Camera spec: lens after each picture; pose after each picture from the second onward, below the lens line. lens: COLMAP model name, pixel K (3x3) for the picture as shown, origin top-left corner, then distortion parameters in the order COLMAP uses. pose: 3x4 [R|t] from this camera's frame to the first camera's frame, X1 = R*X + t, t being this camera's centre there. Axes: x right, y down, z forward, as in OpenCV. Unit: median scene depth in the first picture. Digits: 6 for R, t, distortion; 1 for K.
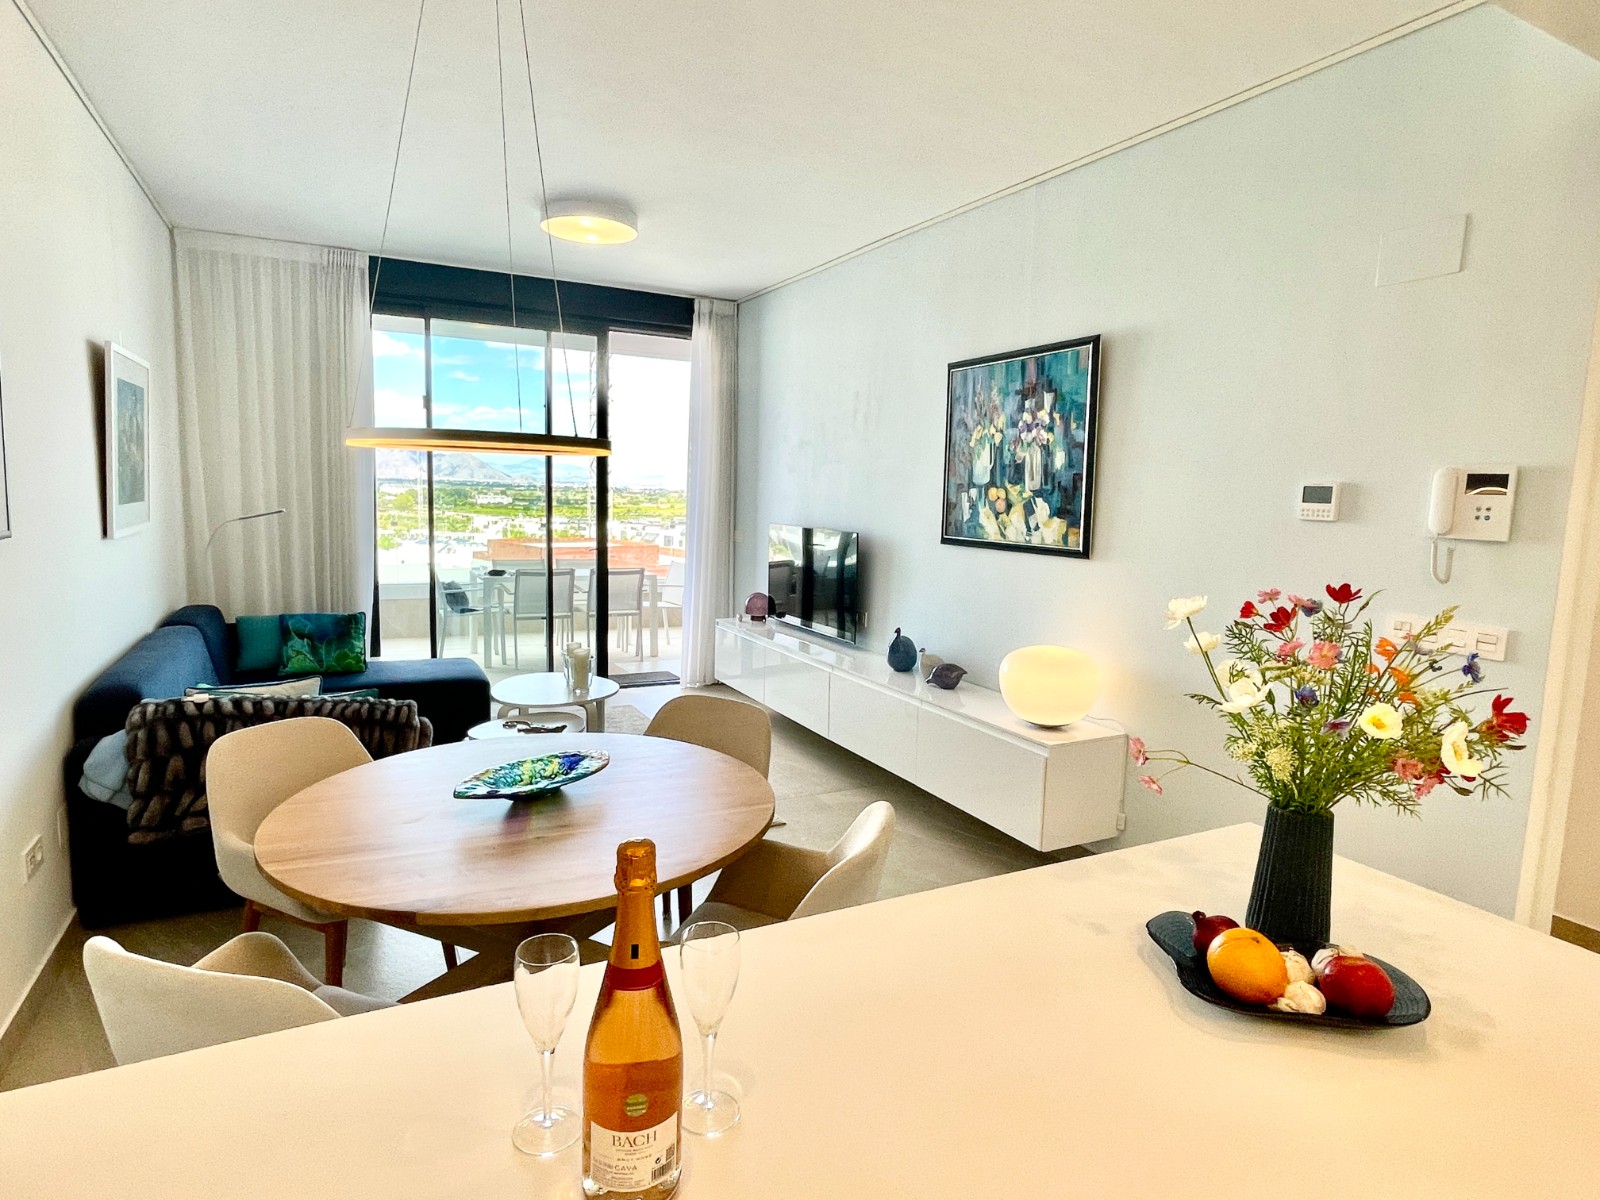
lens RADIAL K [[889.5, 0, 785.1], [0, 889.5, 593.7], [0, 0, 1]] dist [0.019973, -0.032388]
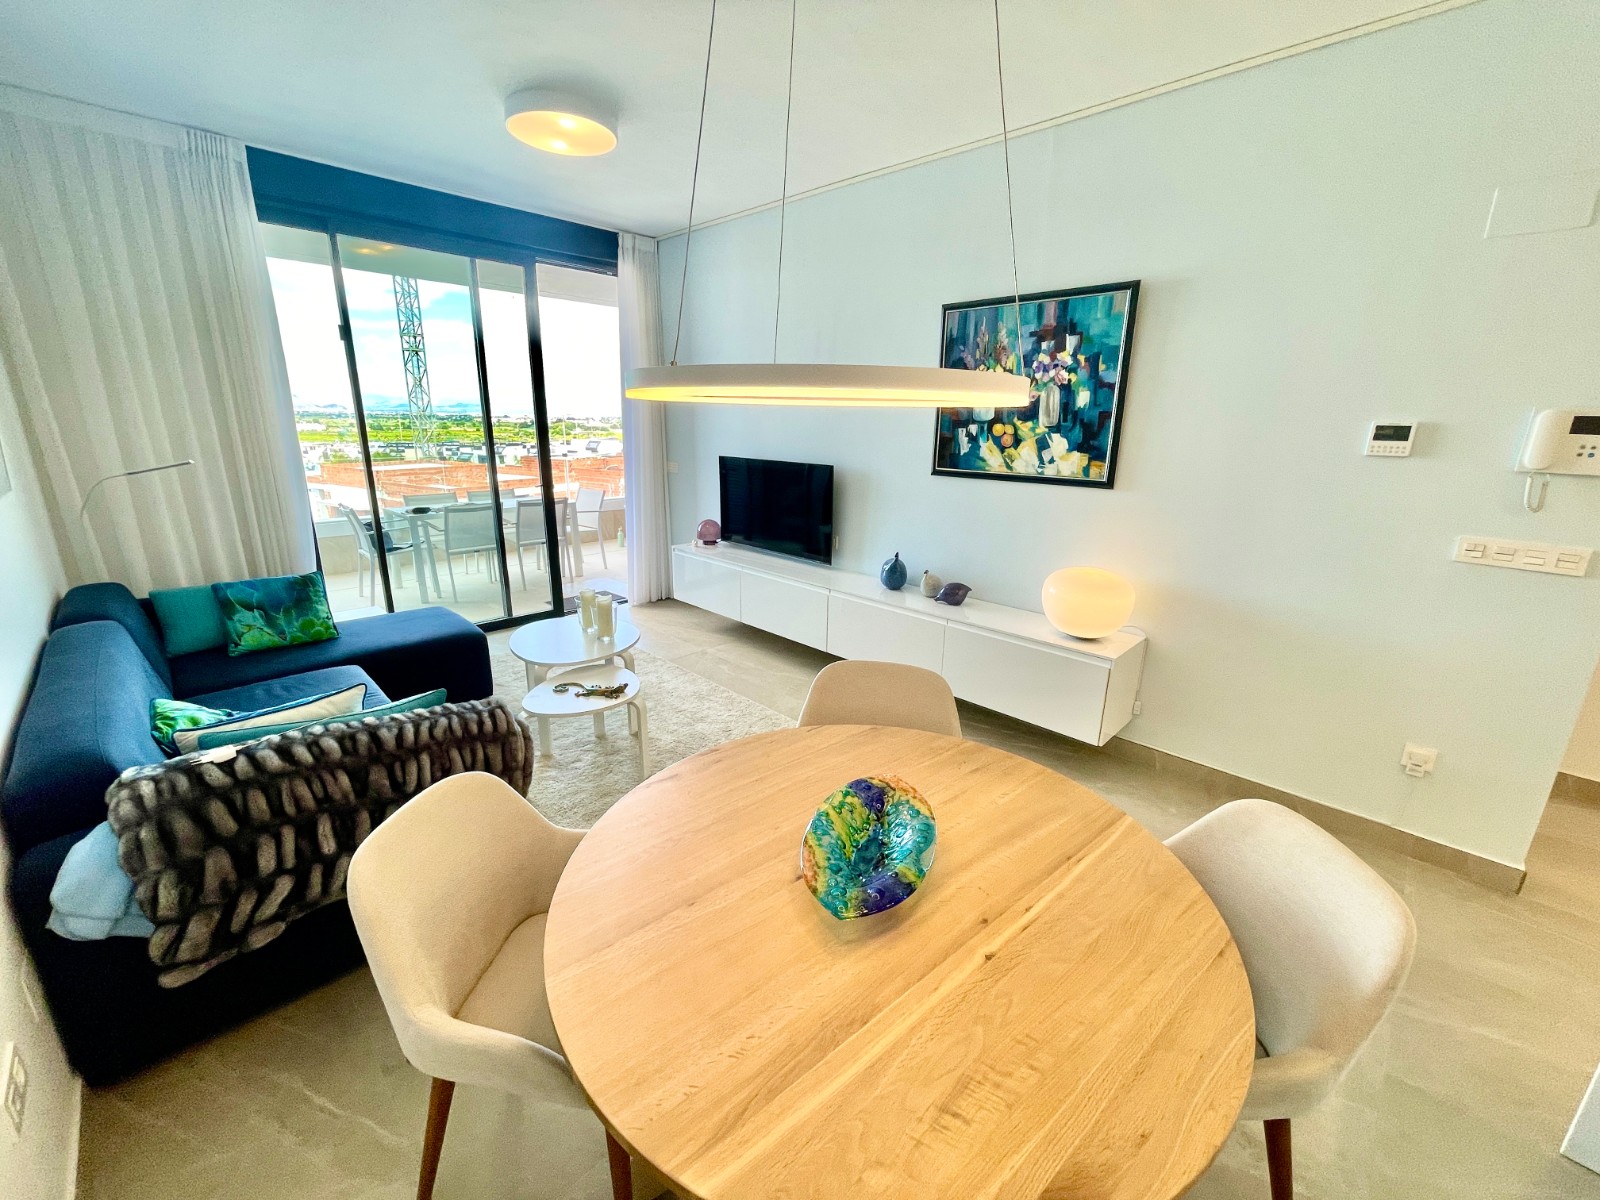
lens RADIAL K [[643.2, 0, 792.2], [0, 643.2, 595.3], [0, 0, 1]] dist [-0.002587, -0.000194]
pose [[0.949847, -0.097134, 0.297248, -0.277217], [0.048616, 0.984846, 0.166477, -0.055871], [-0.308914, -0.143677, 0.940175, 0.300916]]
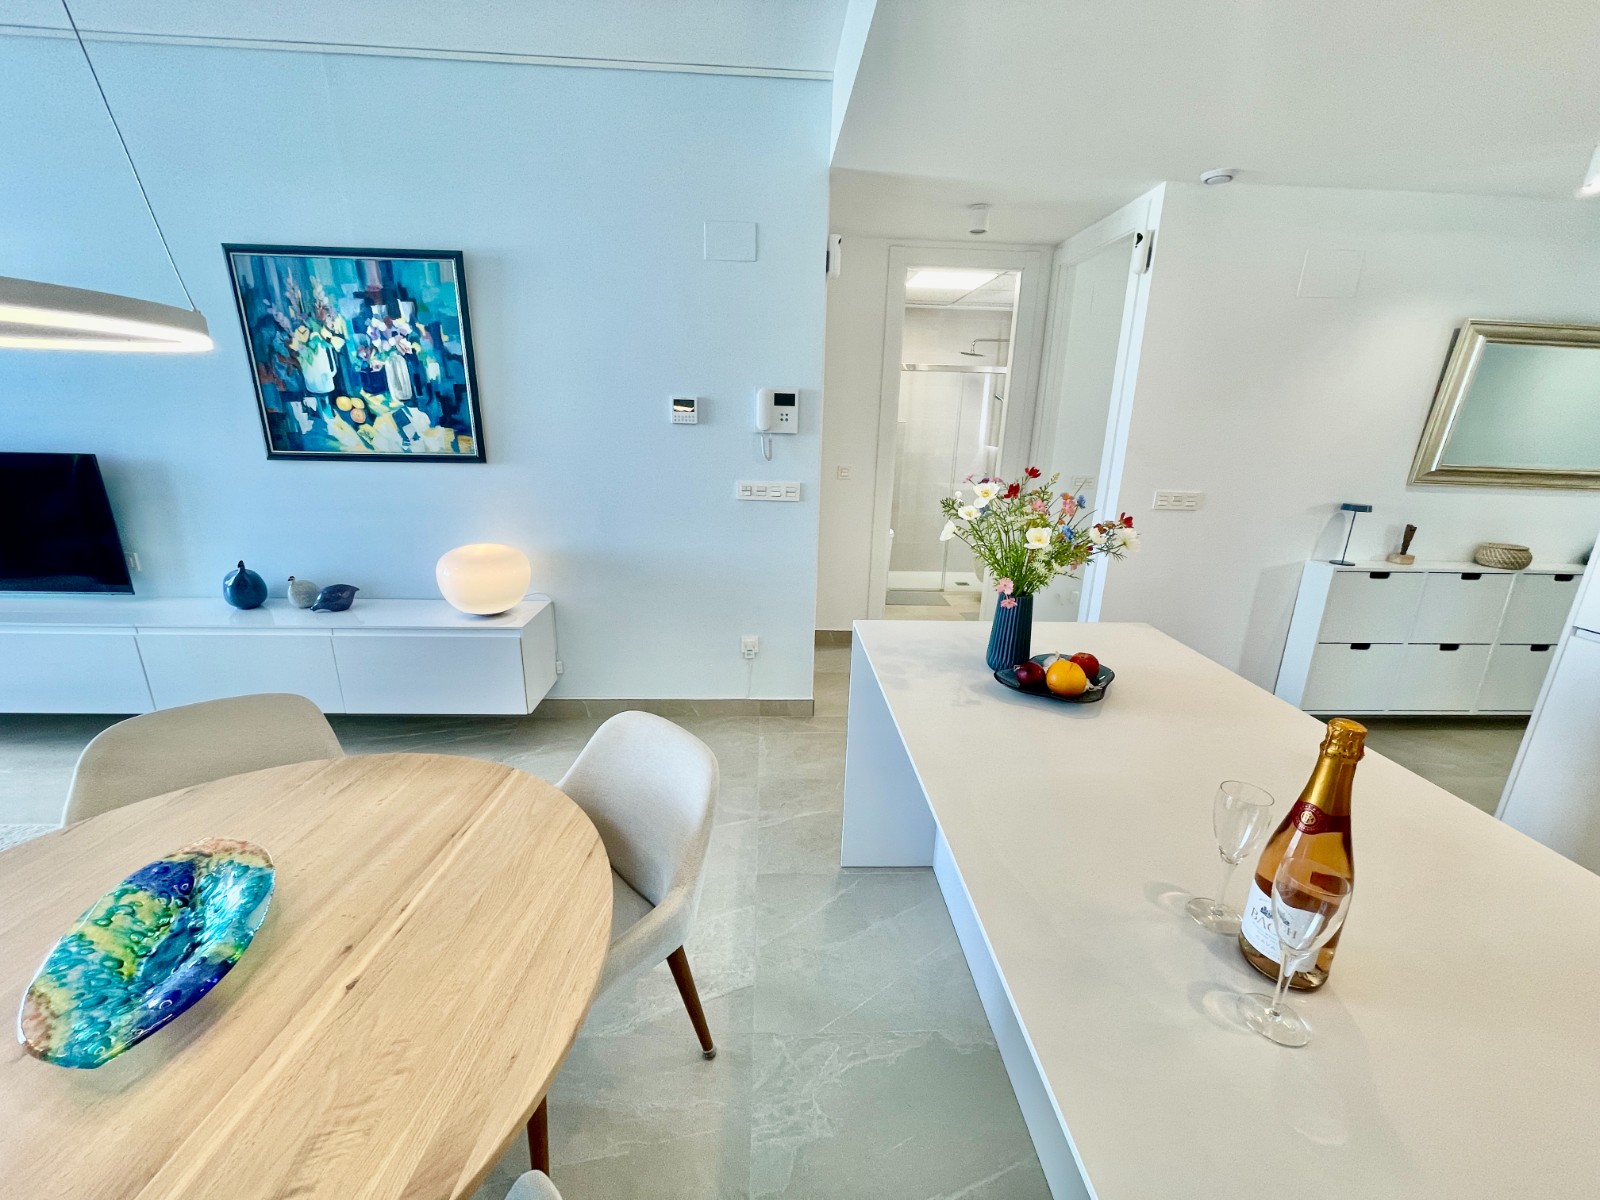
lens RADIAL K [[643.2, 0, 792.2], [0, 643.2, 595.3], [0, 0, 1]] dist [-0.002587, -0.000194]
pose [[0.414345, -0.268409, 0.869641, -0.234638], [0.095282, 0.963065, 0.251846, -0.041426], [-0.905118, -0.021490, 0.424616, 0.262111]]
